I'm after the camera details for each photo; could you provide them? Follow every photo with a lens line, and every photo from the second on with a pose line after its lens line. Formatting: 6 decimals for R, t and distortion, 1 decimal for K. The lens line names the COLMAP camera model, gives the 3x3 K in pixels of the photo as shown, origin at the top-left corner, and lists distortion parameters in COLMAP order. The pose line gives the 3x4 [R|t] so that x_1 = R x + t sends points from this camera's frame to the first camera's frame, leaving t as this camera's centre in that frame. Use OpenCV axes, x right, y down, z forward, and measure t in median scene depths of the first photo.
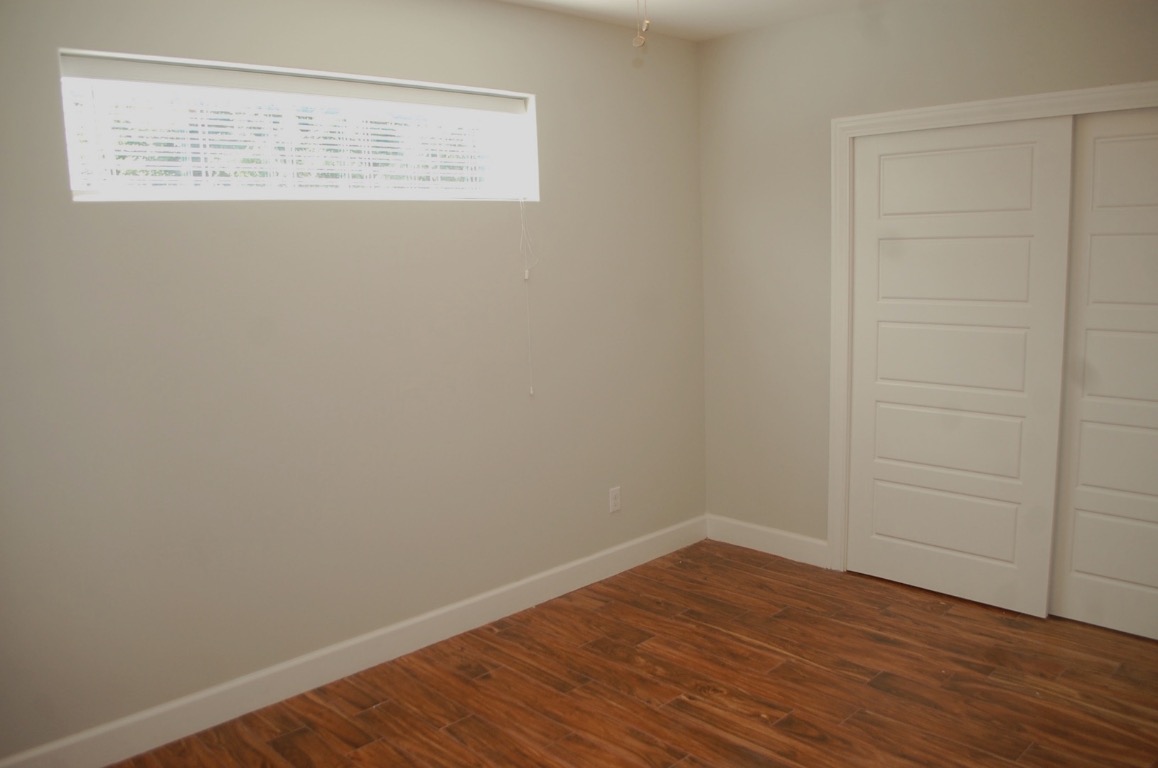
lens RADIAL K [[914.7, 0, 582.4], [0, 914.7, 402.1], [0, 0, 1]] dist [-0.083751, 0.013909]
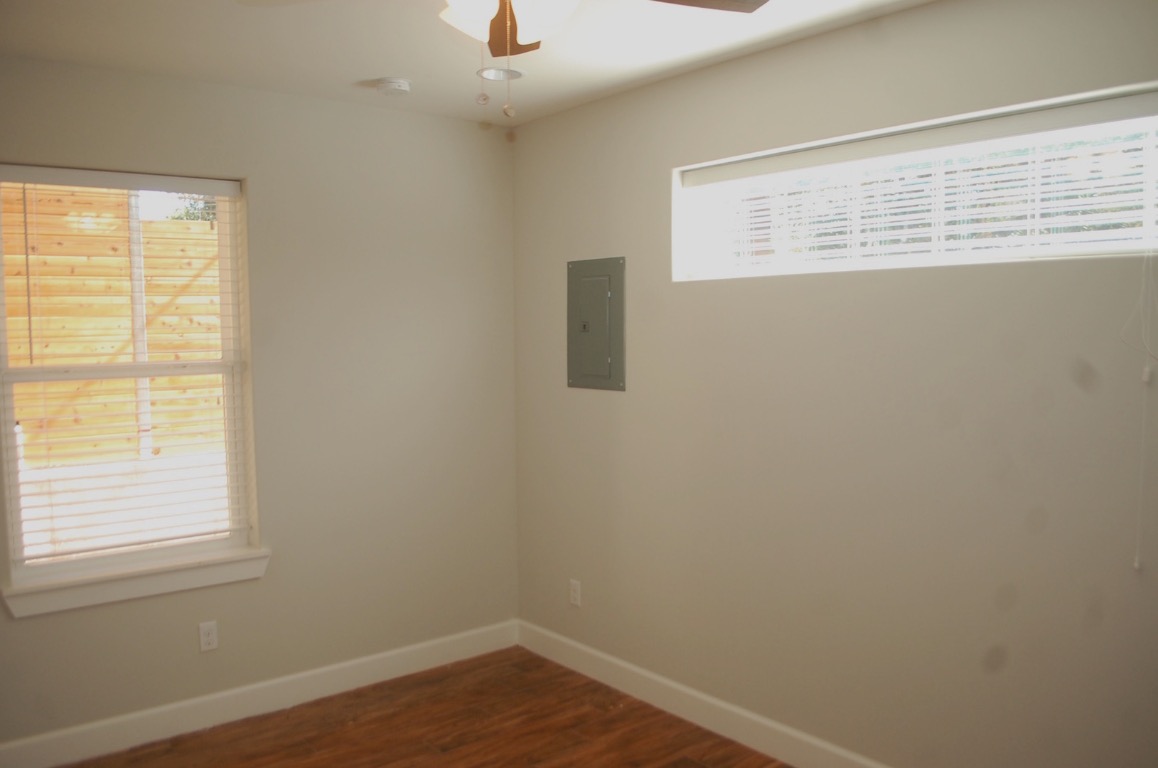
lens RADIAL K [[914.7, 0, 582.4], [0, 914.7, 402.1], [0, 0, 1]] dist [-0.083751, 0.013909]
pose [[-0.069251, 0.120982, -0.990236, 0.654969], [-0.151325, 0.979859, 0.130297, -0.166685], [0.986055, 0.158871, -0.049548, 0.773584]]
